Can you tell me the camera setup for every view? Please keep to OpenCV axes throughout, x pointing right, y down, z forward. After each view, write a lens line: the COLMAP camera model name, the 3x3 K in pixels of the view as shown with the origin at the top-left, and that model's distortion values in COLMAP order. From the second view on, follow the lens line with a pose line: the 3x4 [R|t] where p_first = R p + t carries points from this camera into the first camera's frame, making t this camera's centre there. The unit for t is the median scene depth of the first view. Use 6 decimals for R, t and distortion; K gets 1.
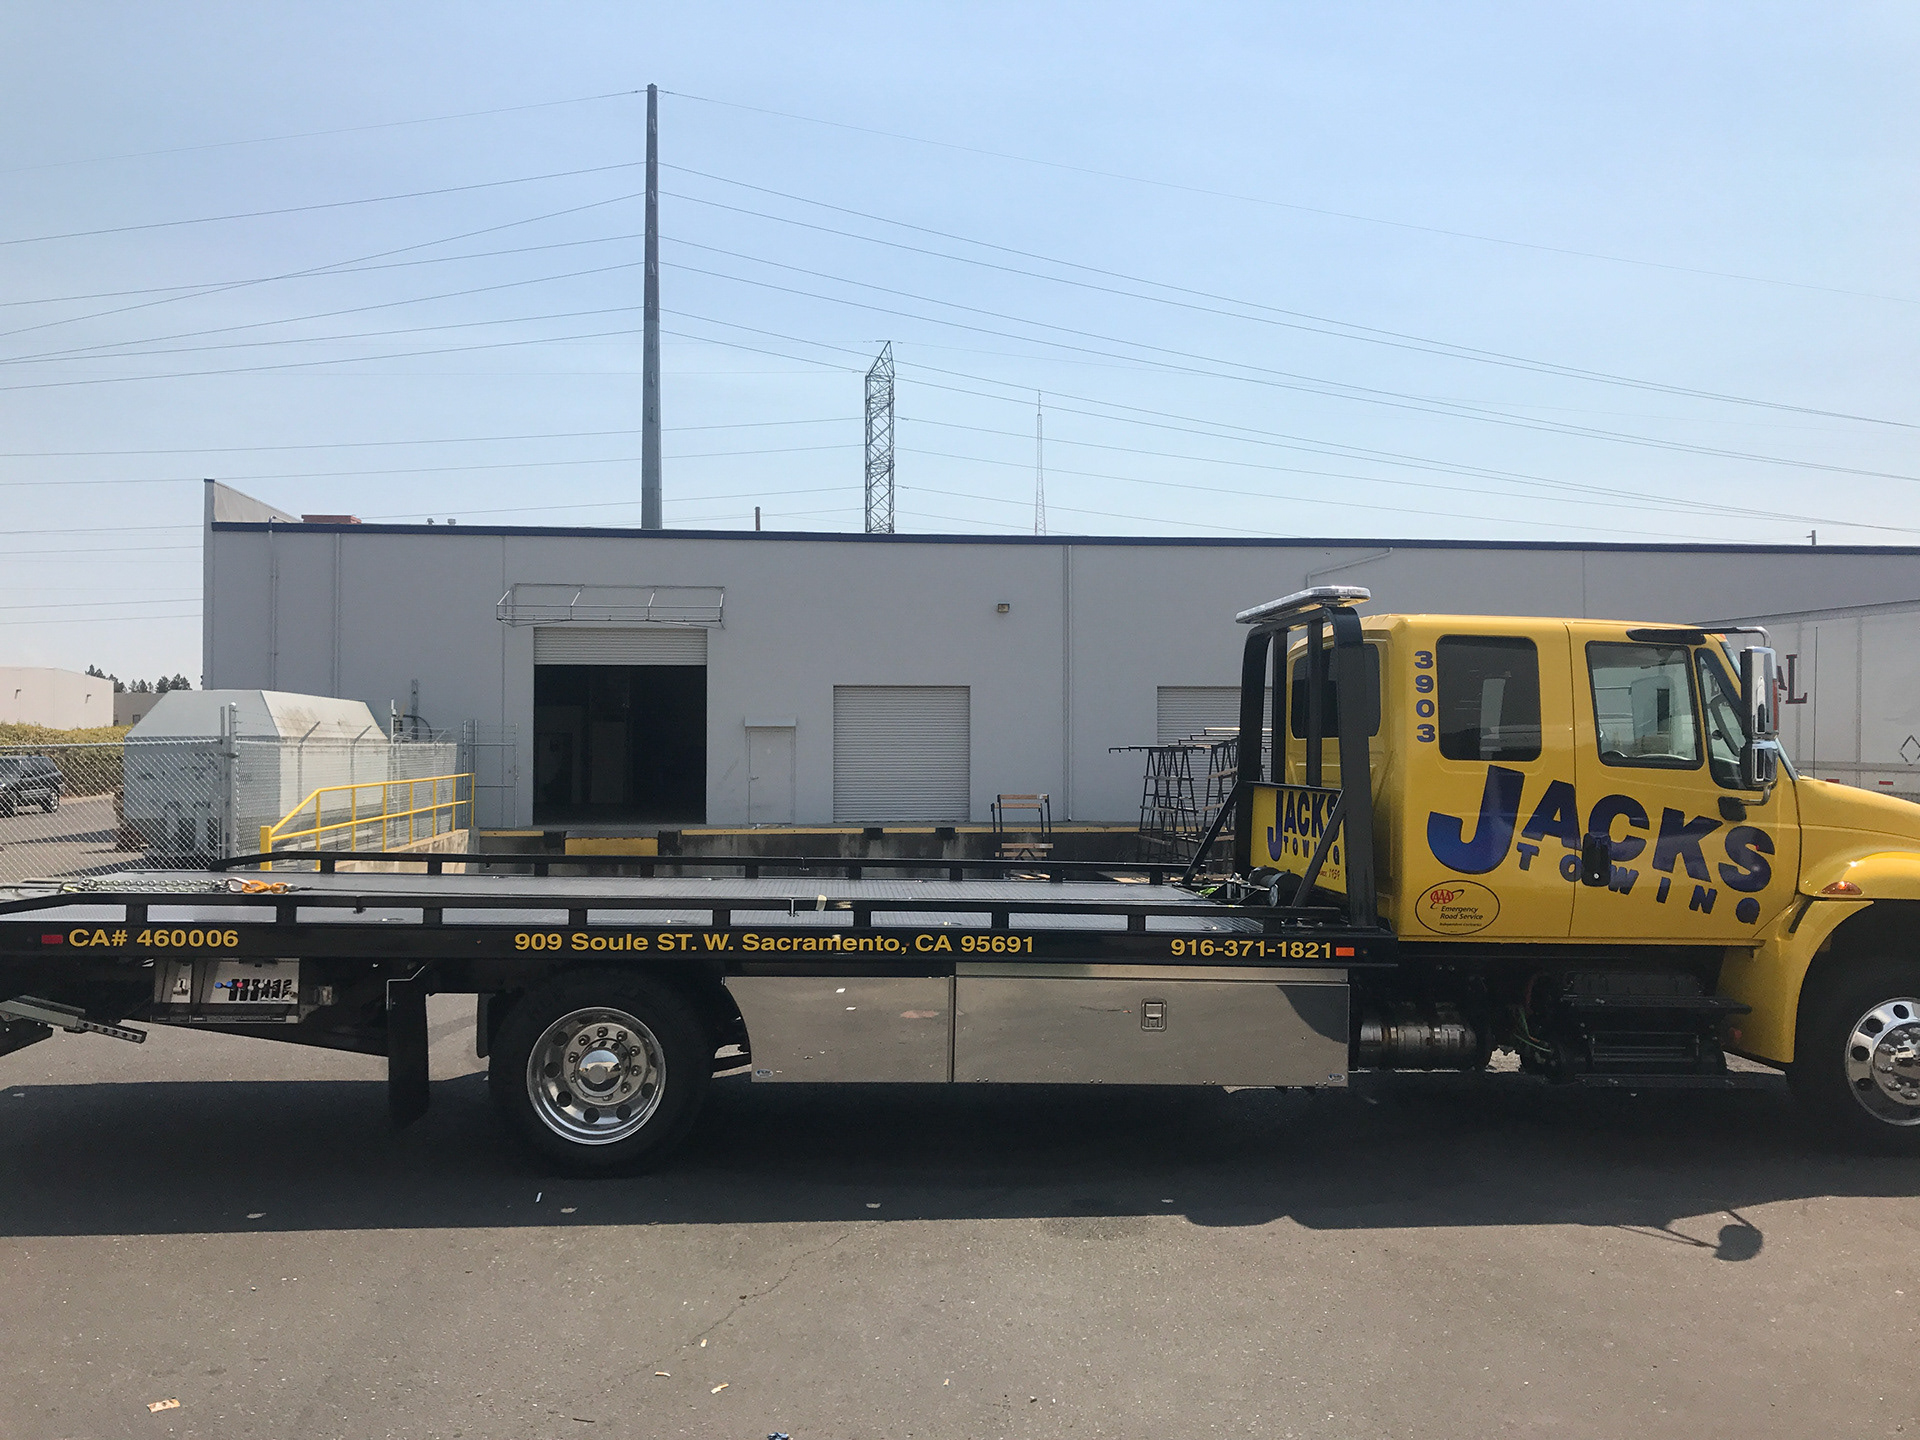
lens RADIAL K [[1592.1, 0, 970.0], [0, 1592.1, 709.8], [0, 0, 1]] dist [0.024776, -0.026028]
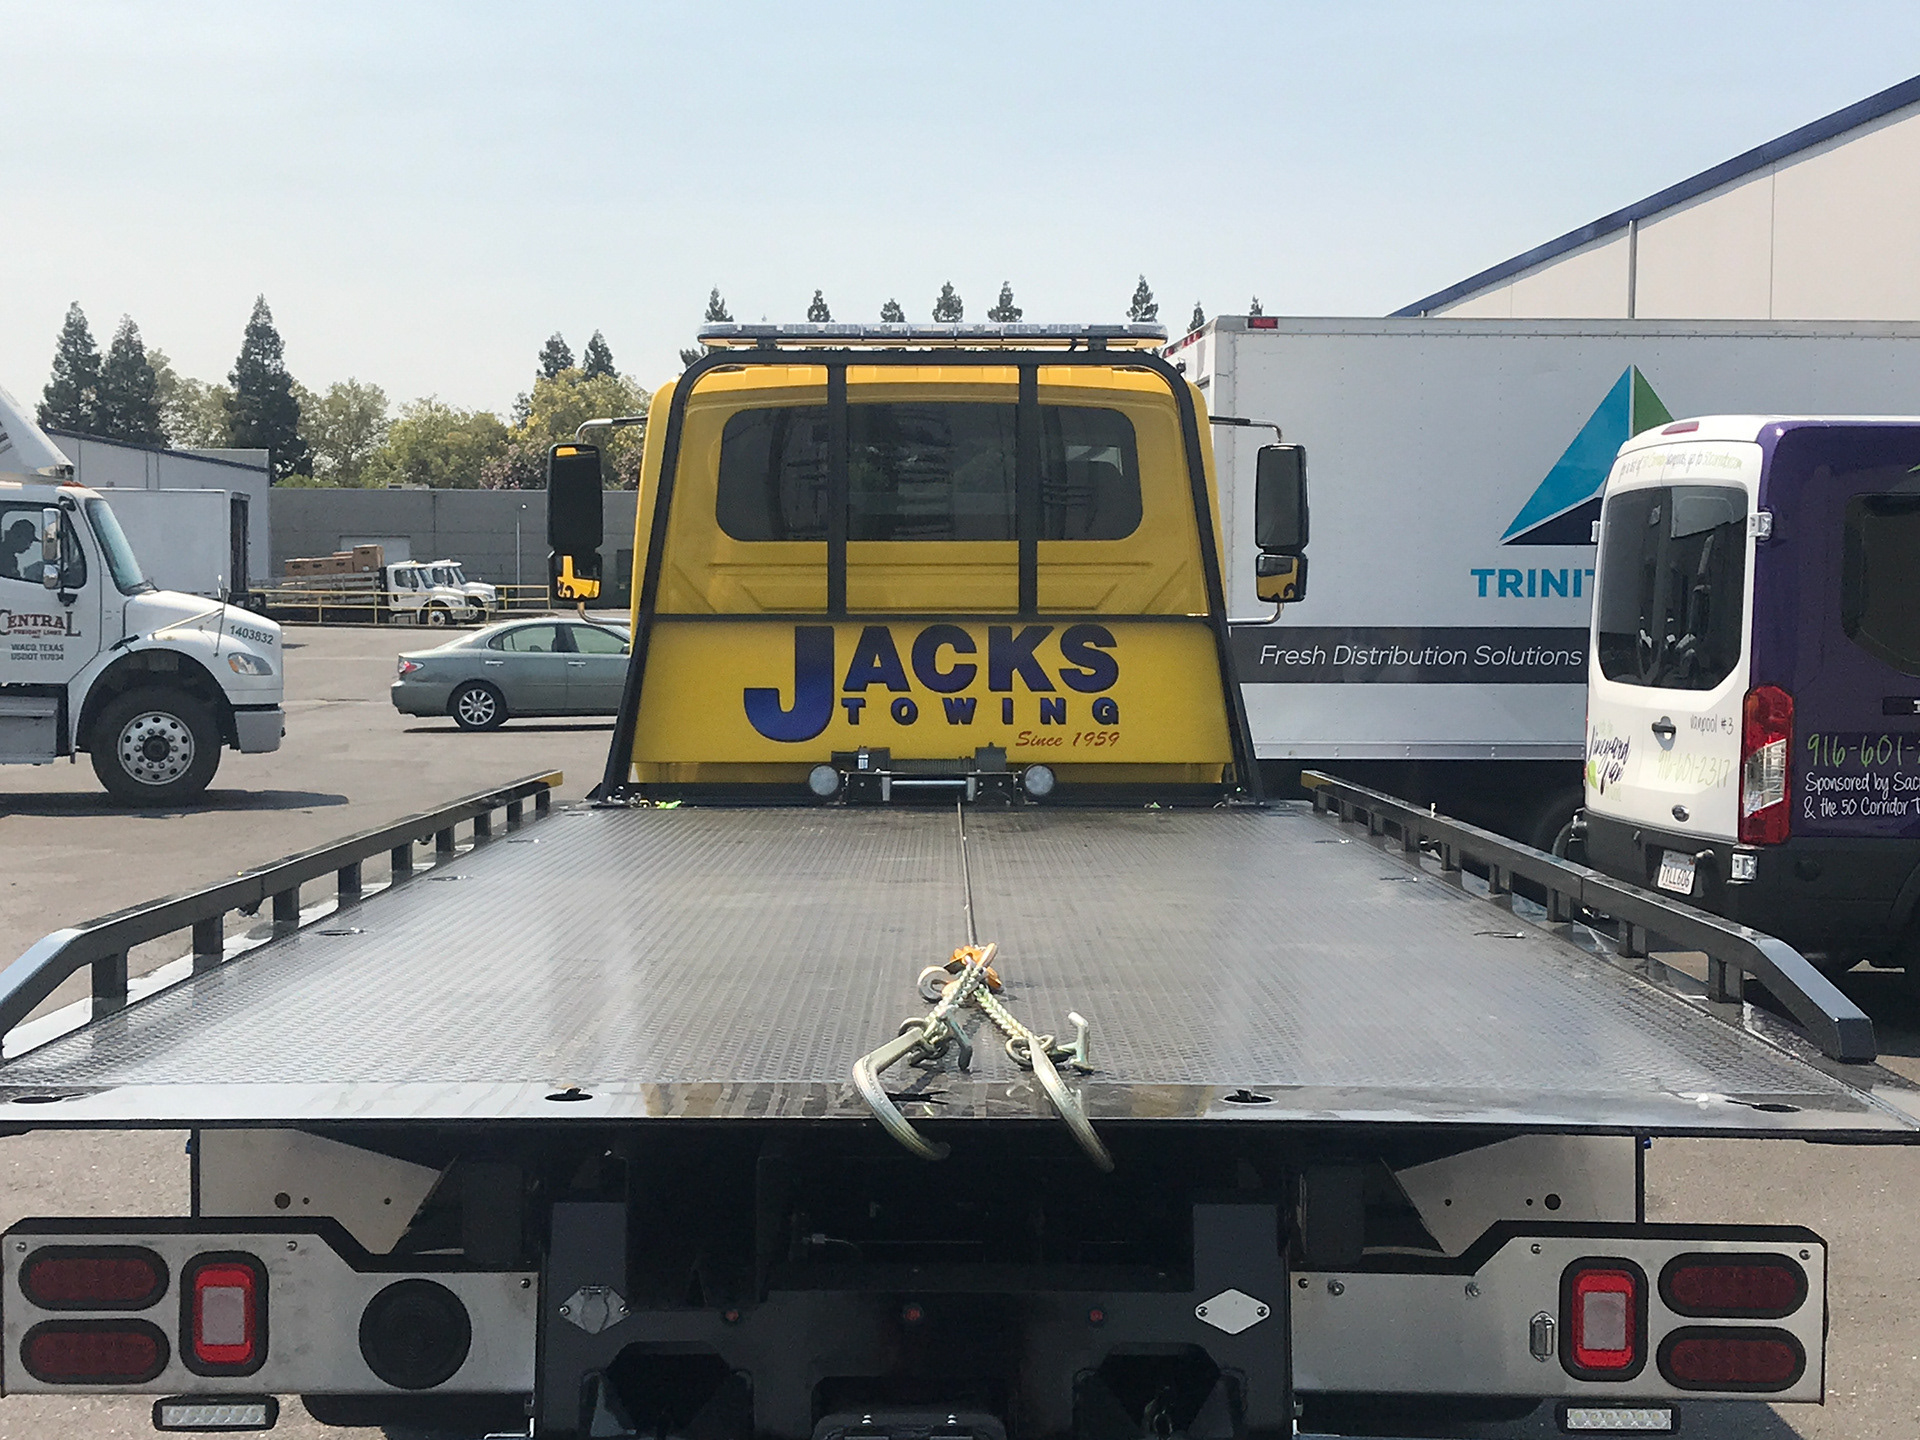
lens RADIAL K [[3186.3, 0, 960.0], [0, 3186.3, 720.0], [0, 0, 1]] dist [0.171810, 0.058155]
pose [[0.056672, -0.045376, 0.997361, -1.201607], [-0.026098, 0.998558, 0.046913, 0.033123], [-0.998052, -0.028688, 0.055406, 1.028950]]
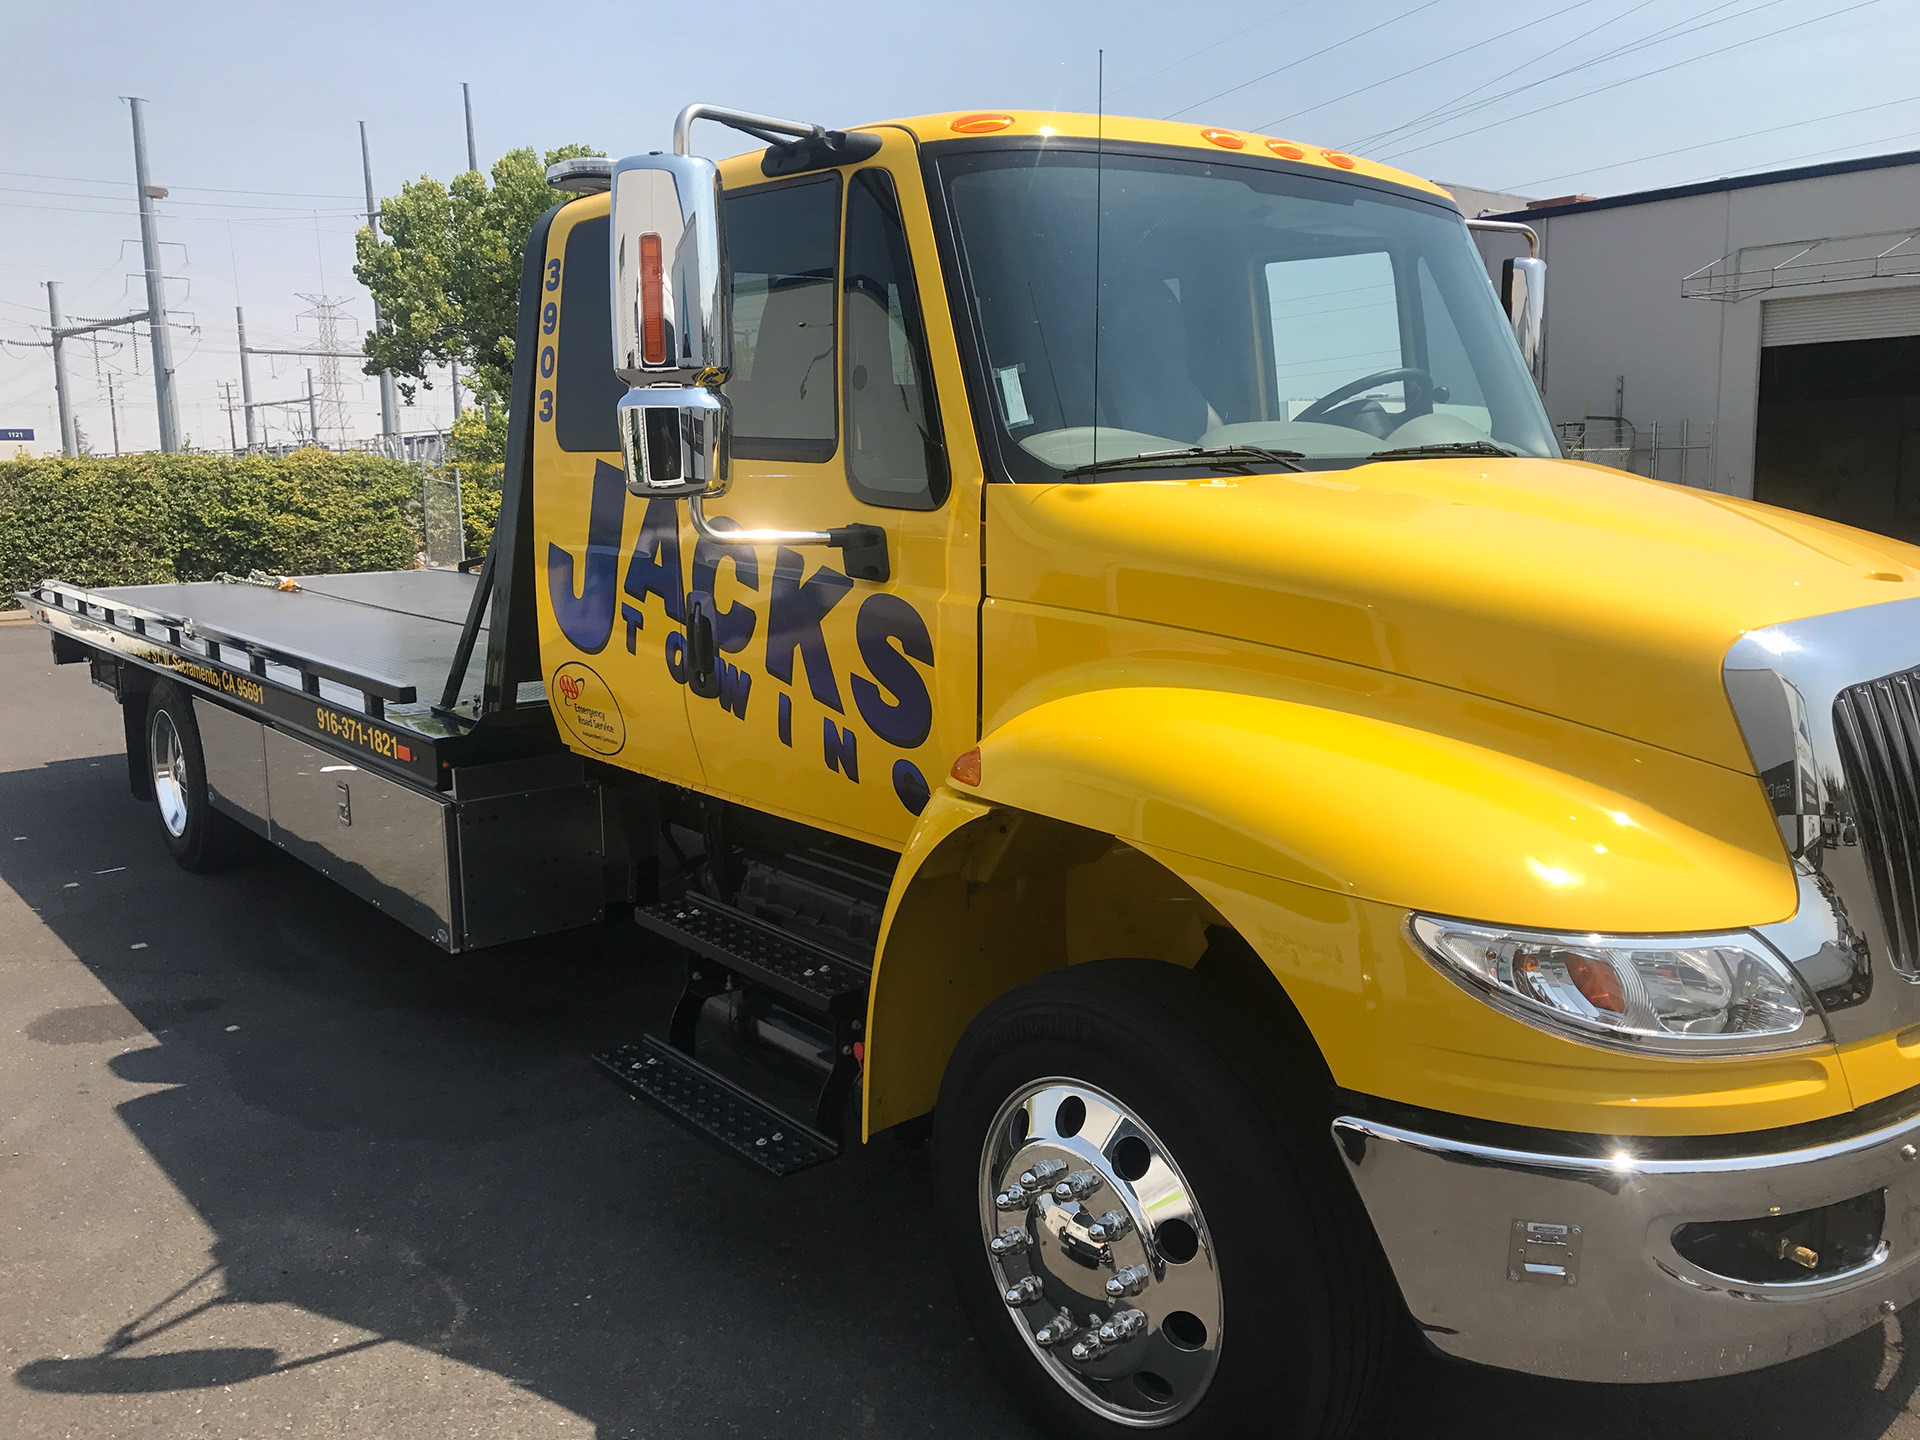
lens RADIAL K [[1592.1, 0, 970.0], [0, 1592.1, 709.8], [0, 0, 1]] dist [0.024776, -0.026028]
pose [[0.572425, 0.109471, -0.812617, 0.854703], [0.039496, 0.986216, 0.160680, 0.036054], [0.819005, -0.124073, 0.560211, 0.783611]]
